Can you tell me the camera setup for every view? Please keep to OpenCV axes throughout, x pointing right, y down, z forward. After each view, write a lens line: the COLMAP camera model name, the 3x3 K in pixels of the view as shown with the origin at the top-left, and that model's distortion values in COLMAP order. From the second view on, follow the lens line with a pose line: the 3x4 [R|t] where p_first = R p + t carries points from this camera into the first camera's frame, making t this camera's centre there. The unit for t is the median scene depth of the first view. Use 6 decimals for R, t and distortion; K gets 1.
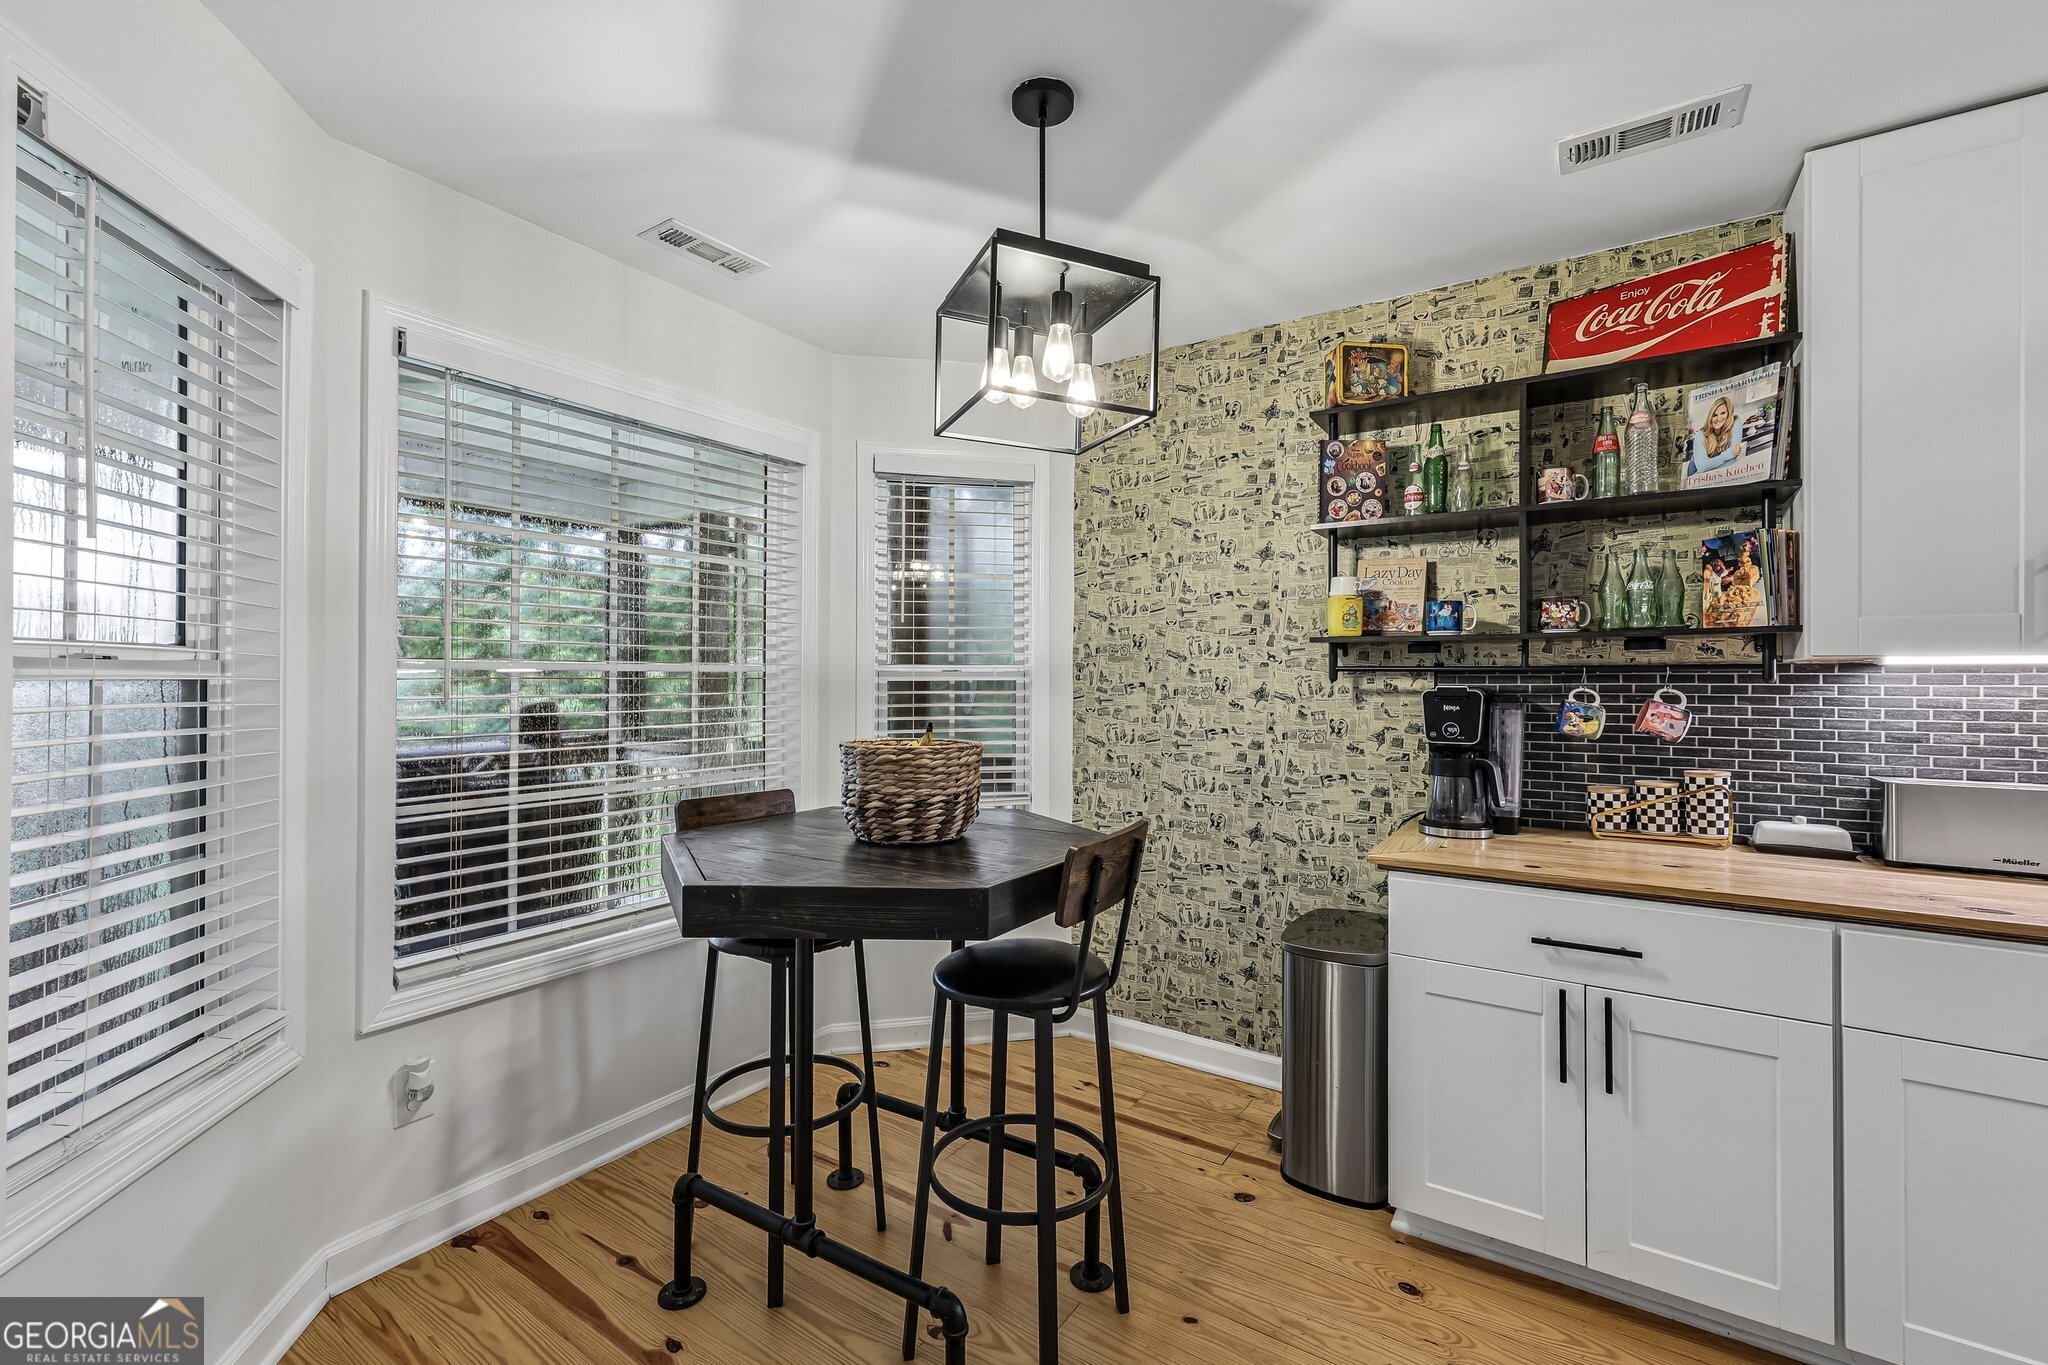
lens RADIAL K [[874.4, 0, 1026.0], [0, 874.4, 675.4], [0, 0, 1]] dist [0.000283, 0.000151]
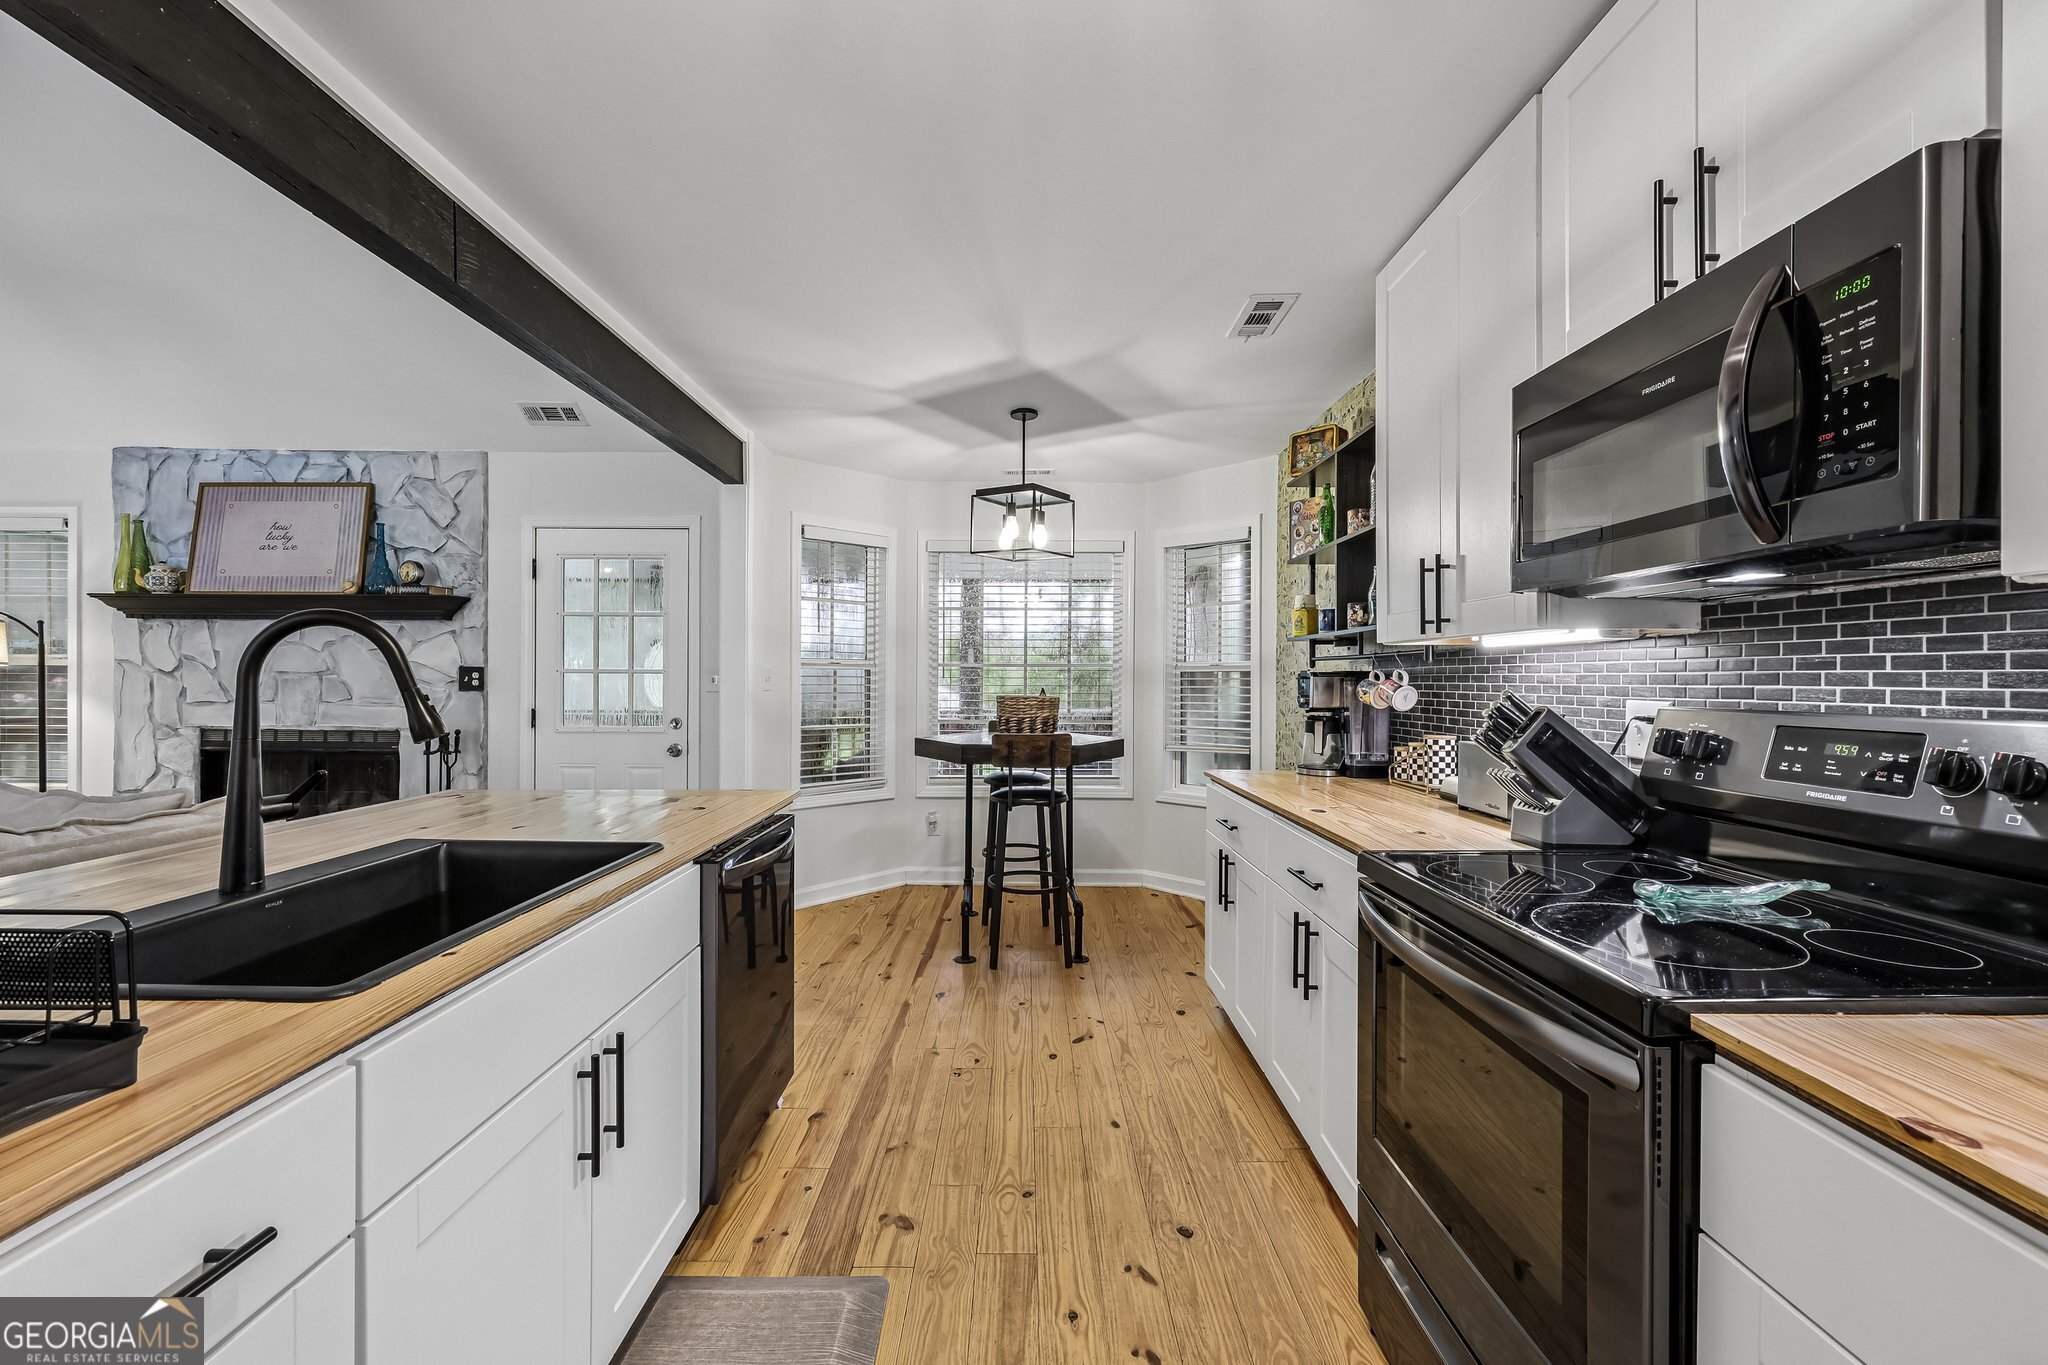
lens RADIAL K [[837.0, 0, 1024.0], [0, 837.0, 682.5], [0, 0, 1]] dist [0.000092, 0.000032]
pose [[0.554258, 0.004113, -0.832335, 1.605856], [0.003534, 0.999967, 0.007294, 0.025837], [0.832337, -0.006984, 0.554225, -0.186494]]
